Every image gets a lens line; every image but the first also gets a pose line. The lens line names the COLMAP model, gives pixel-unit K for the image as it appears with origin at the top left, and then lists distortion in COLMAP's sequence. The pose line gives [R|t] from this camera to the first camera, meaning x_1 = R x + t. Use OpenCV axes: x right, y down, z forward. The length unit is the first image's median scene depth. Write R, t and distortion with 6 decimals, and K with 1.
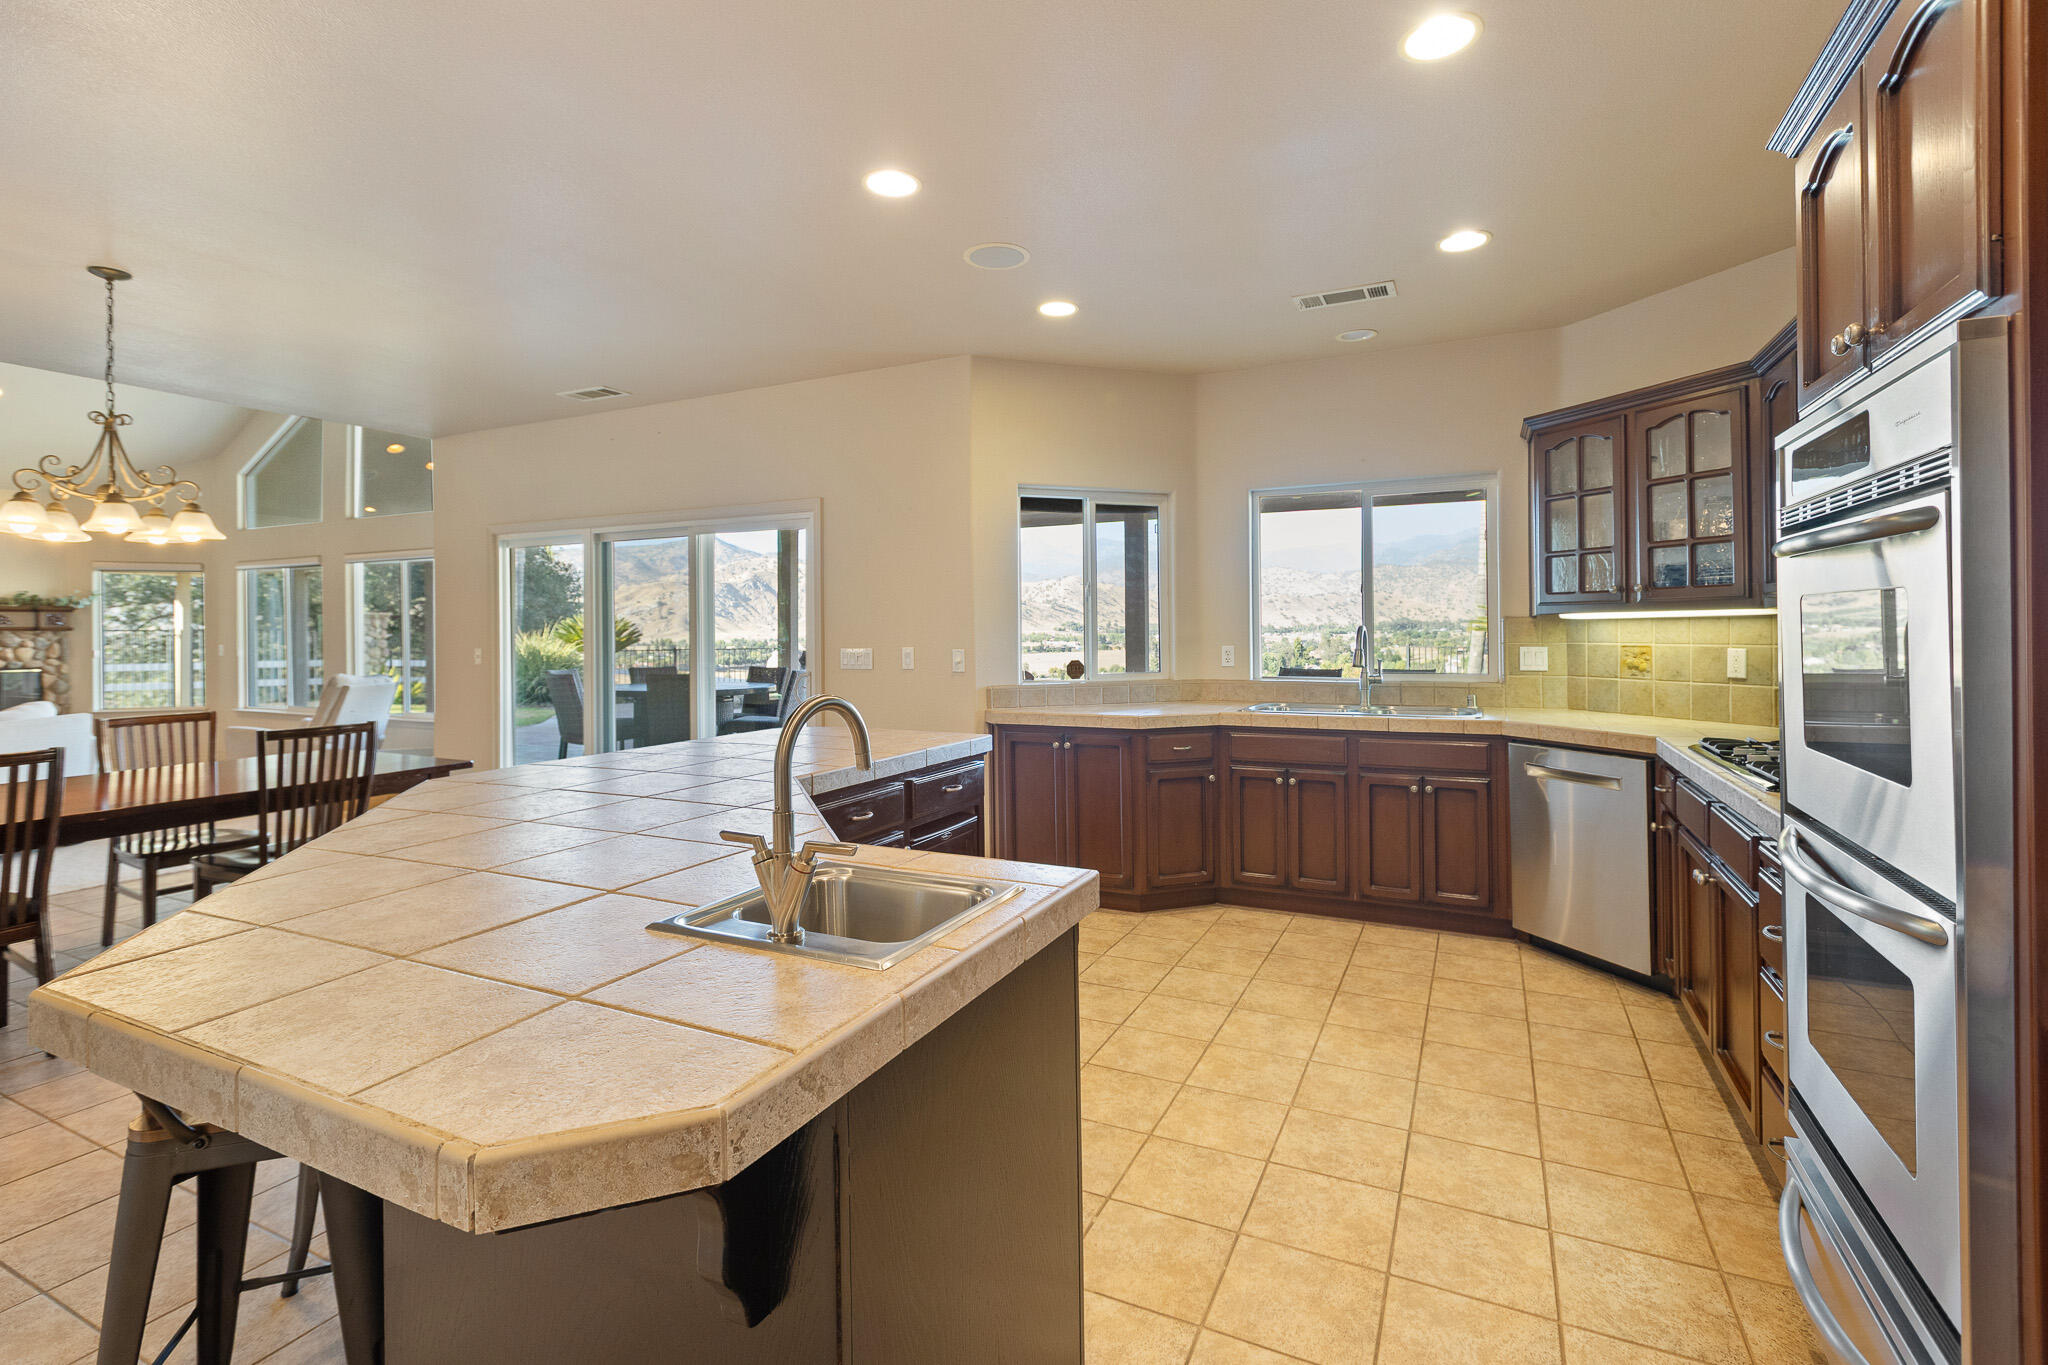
lens RADIAL K [[914.8, 0, 1023.2], [0, 914.8, 662.6], [0, 0, 1]] dist [0.002586, -0.000160]
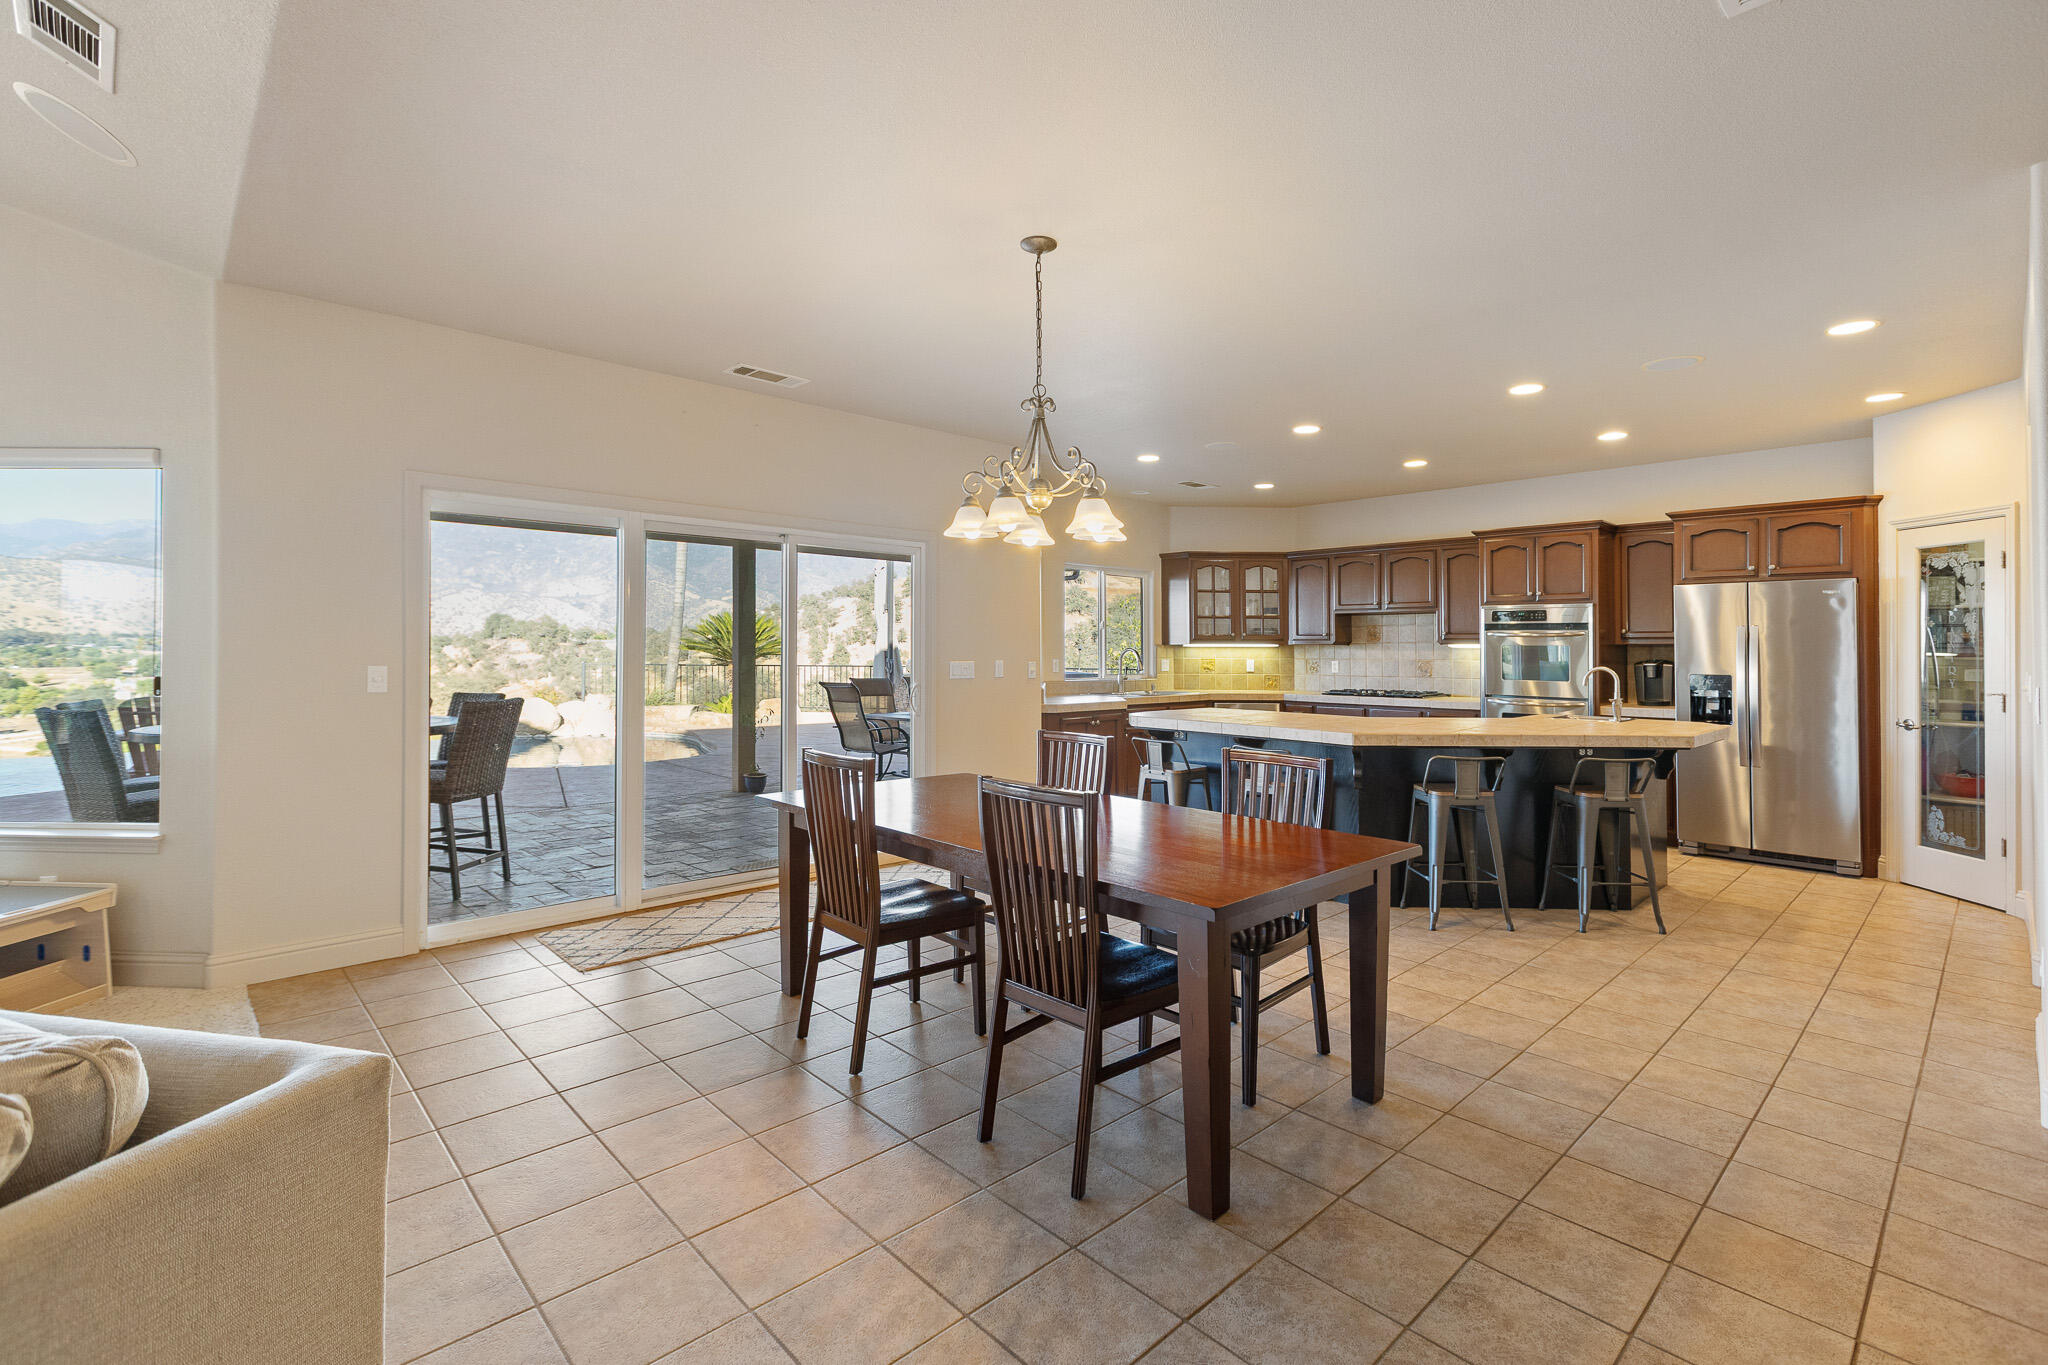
lens RADIAL K [[914.8, 0, 1023.2], [0, 914.8, 662.6], [0, 0, 1]] dist [0.002586, -0.000160]
pose [[0.365328, -0.003073, 0.930874, -1.776803], [0.023959, 0.999694, -0.006102, -0.007293], [-0.930570, 0.024532, 0.365290, 0.674569]]
